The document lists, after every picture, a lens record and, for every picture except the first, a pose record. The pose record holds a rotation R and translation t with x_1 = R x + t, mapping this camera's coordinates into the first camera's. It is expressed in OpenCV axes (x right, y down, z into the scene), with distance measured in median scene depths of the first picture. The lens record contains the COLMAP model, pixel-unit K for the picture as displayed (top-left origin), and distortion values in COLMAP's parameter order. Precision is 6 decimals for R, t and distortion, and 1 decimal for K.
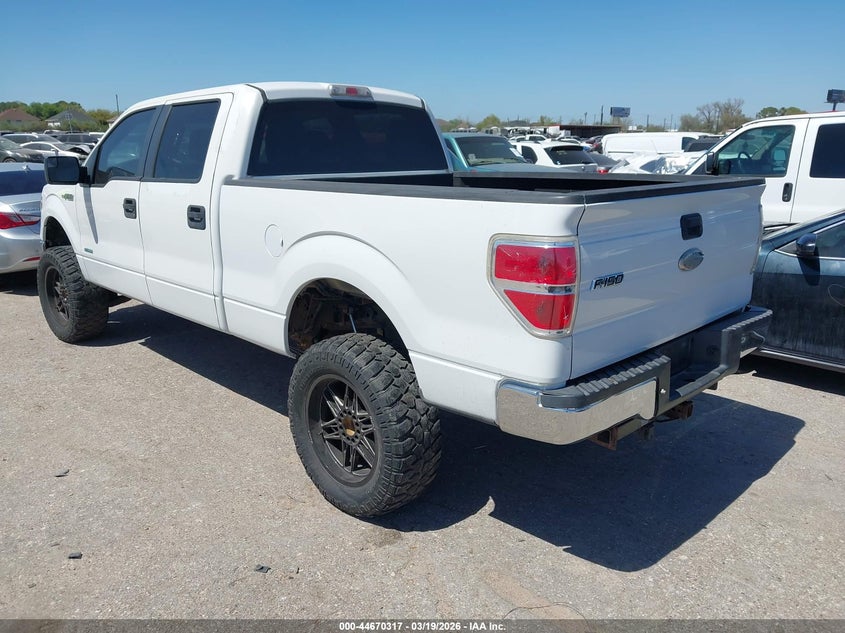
lens RADIAL K [[670.5, 0, 401.8], [0, 670.5, 316.0], [0, 0, 1]] dist [0.001238, 0.000622]
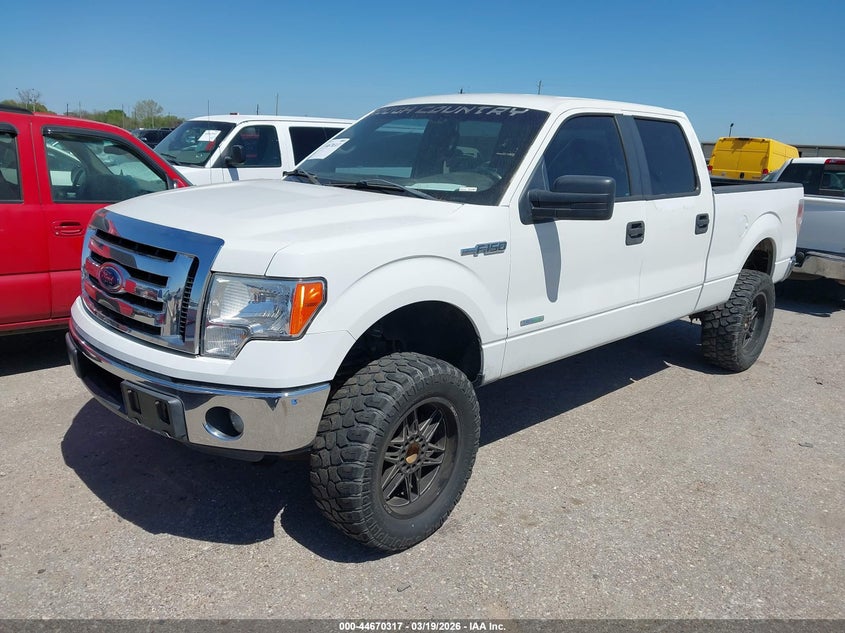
lens RADIAL K [[670.5, 0, 401.8], [0, 670.5, 316.0], [0, 0, 1]] dist [0.001238, 0.000622]
pose [[-0.010682, -0.245340, 0.969378, -1.083734], [0.201013, 0.949117, 0.242428, -0.281416], [-0.979530, 0.197447, 0.039178, 1.096330]]
